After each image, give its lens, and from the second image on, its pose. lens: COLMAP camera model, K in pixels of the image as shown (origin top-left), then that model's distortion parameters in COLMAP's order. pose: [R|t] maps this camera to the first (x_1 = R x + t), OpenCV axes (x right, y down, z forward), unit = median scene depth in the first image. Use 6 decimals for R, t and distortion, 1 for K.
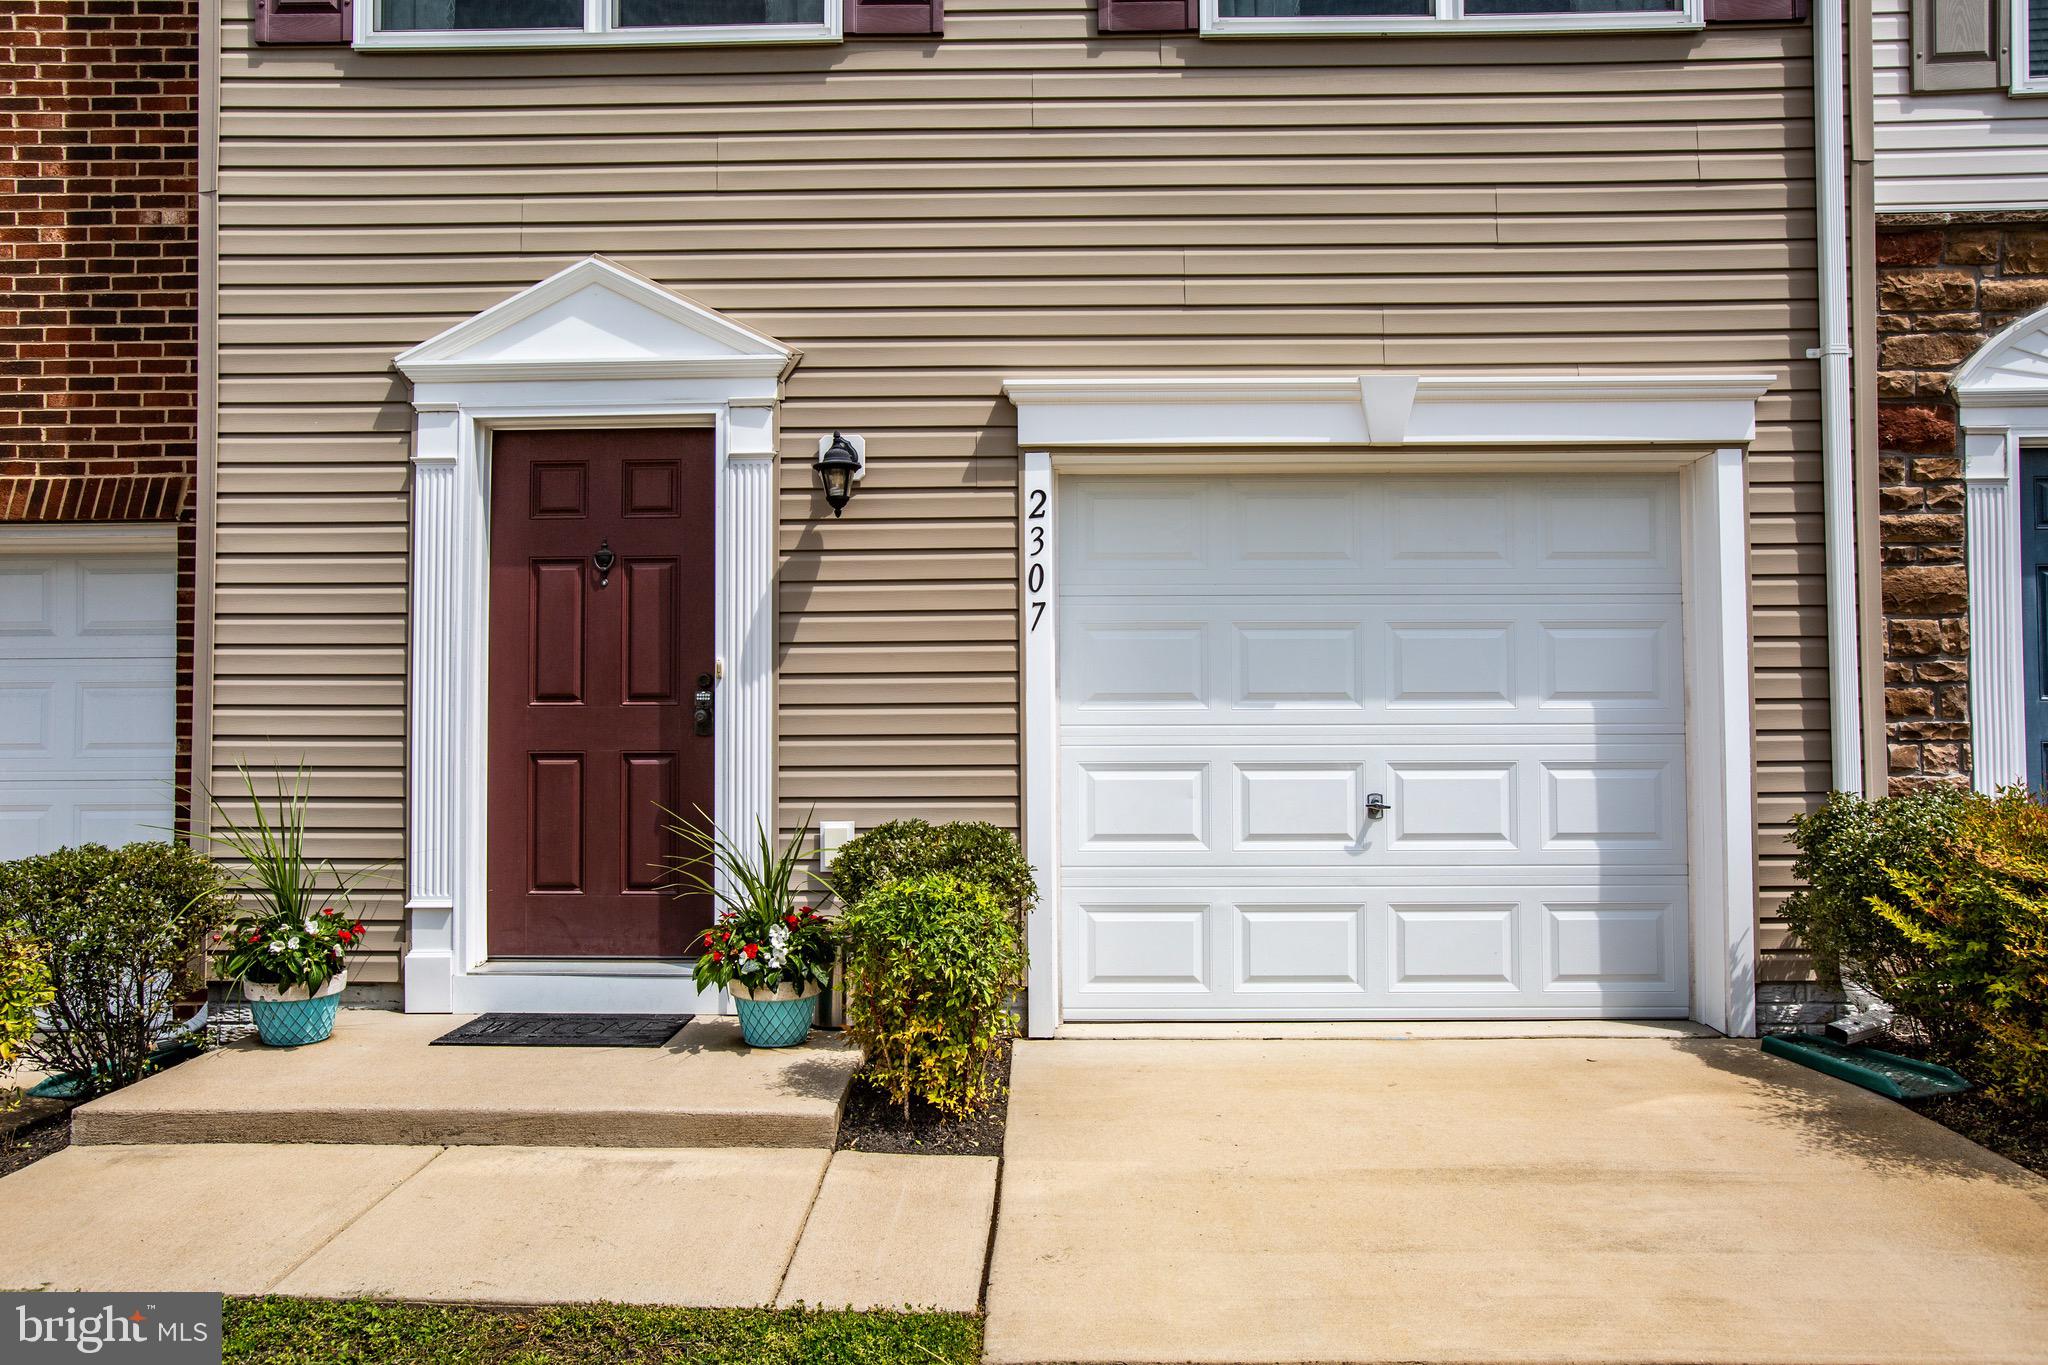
lens RADIAL K [[1127.0, 0, 1143.6], [0, 1127.0, 704.7], [0, 0, 1]] dist [0.005885, 0.003314]
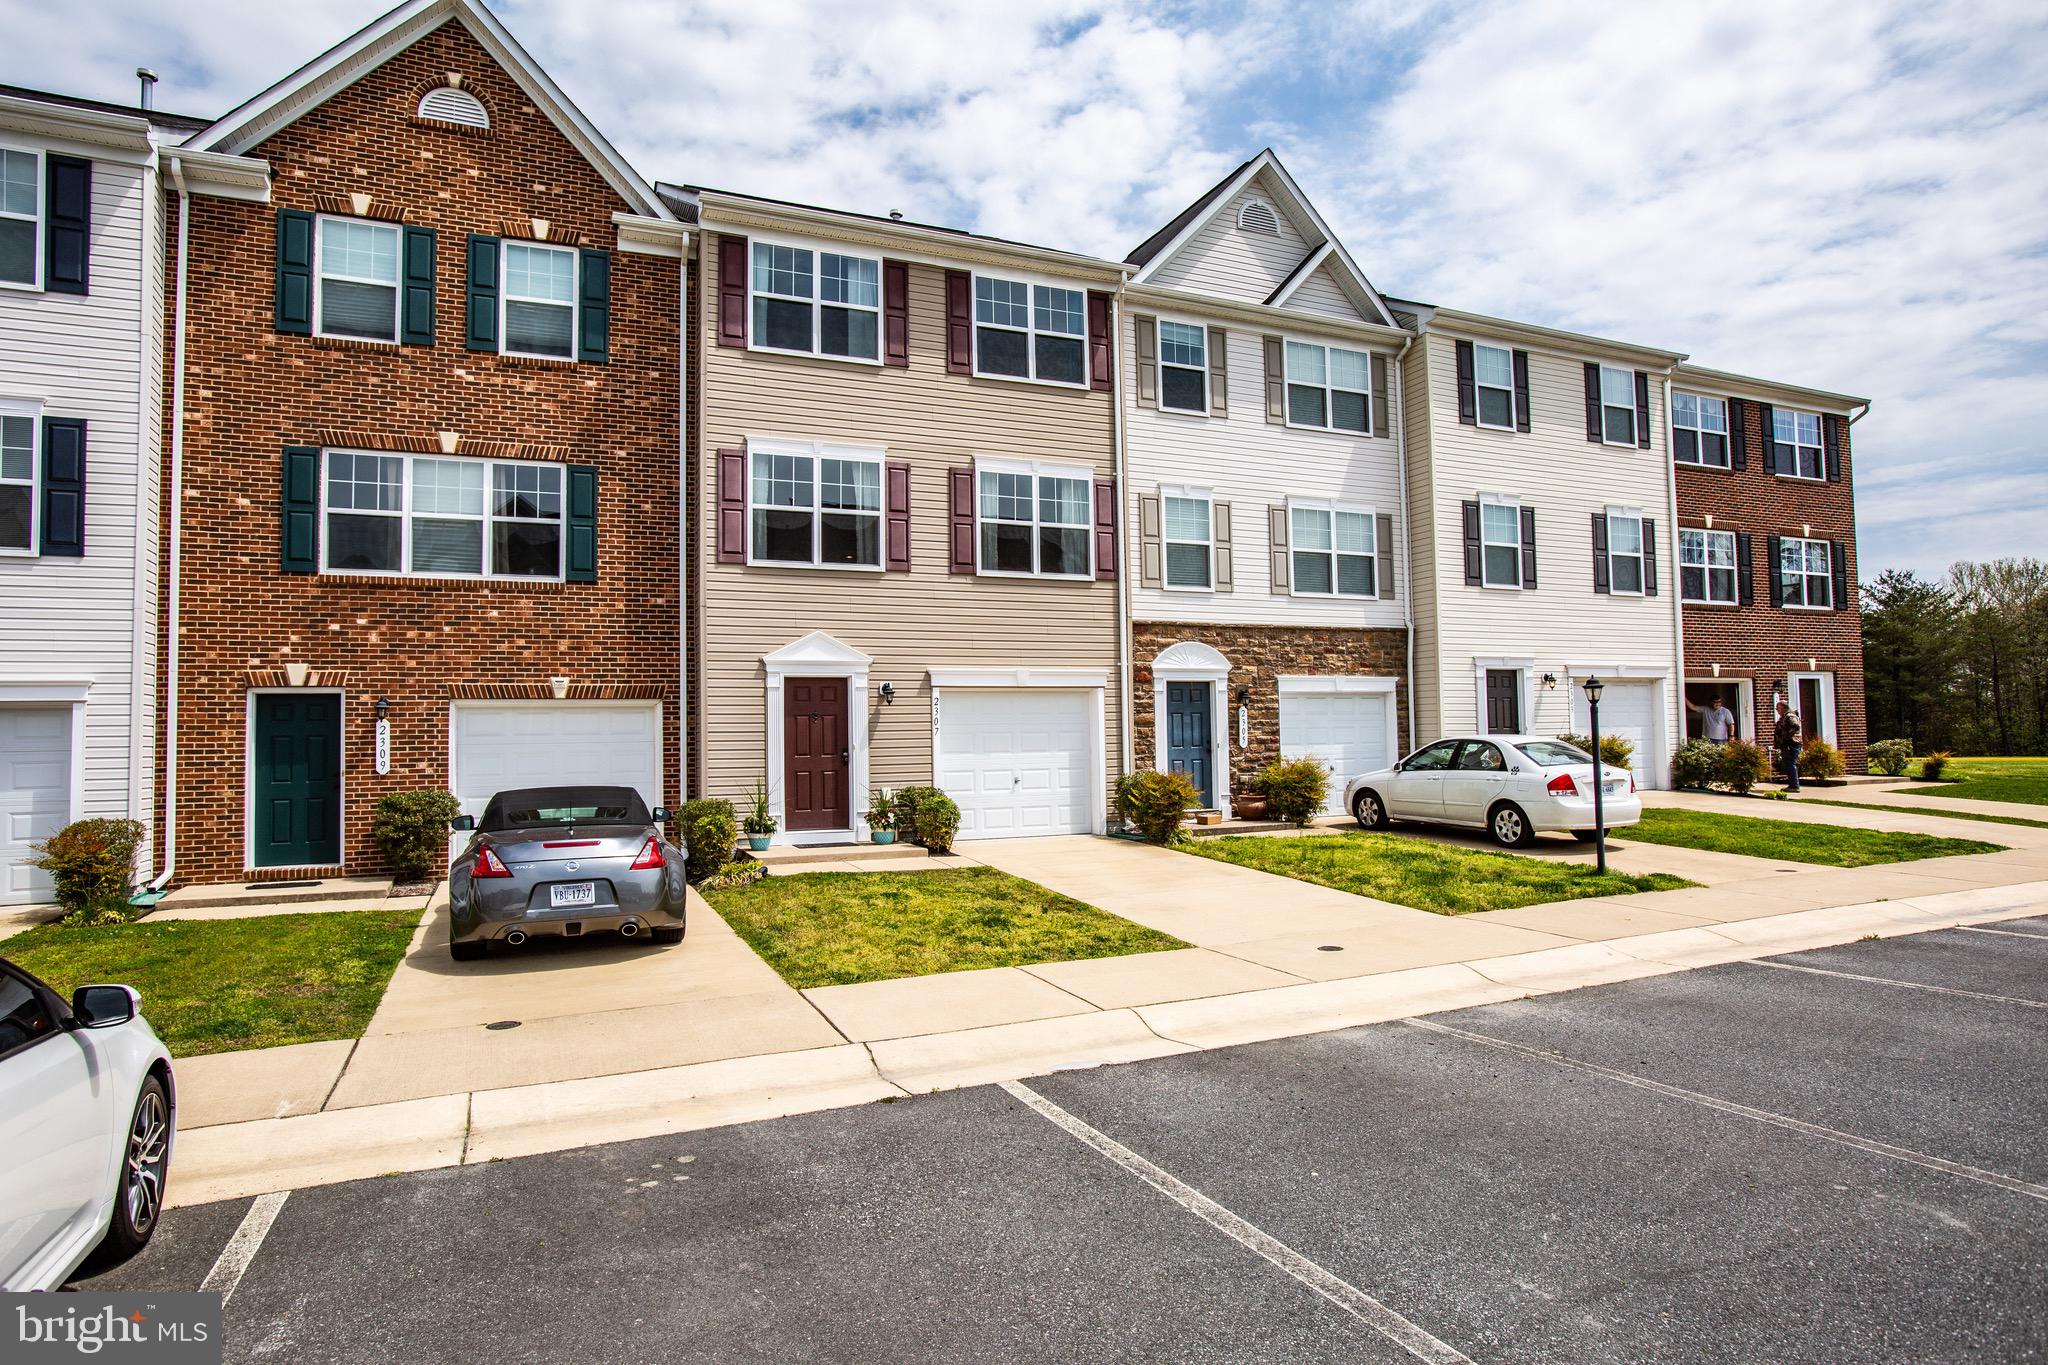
lens RADIAL K [[1257.2, 0, 1045.5], [0, 1257.2, 674.4], [0, 0, 1]] dist [-0.072226, 0.052828]
pose [[0.894450, 0.012026, 0.447007, -1.476953], [-0.000687, 0.999674, -0.025520, -0.146326], [-0.447168, 0.022519, 0.894167, -2.593157]]
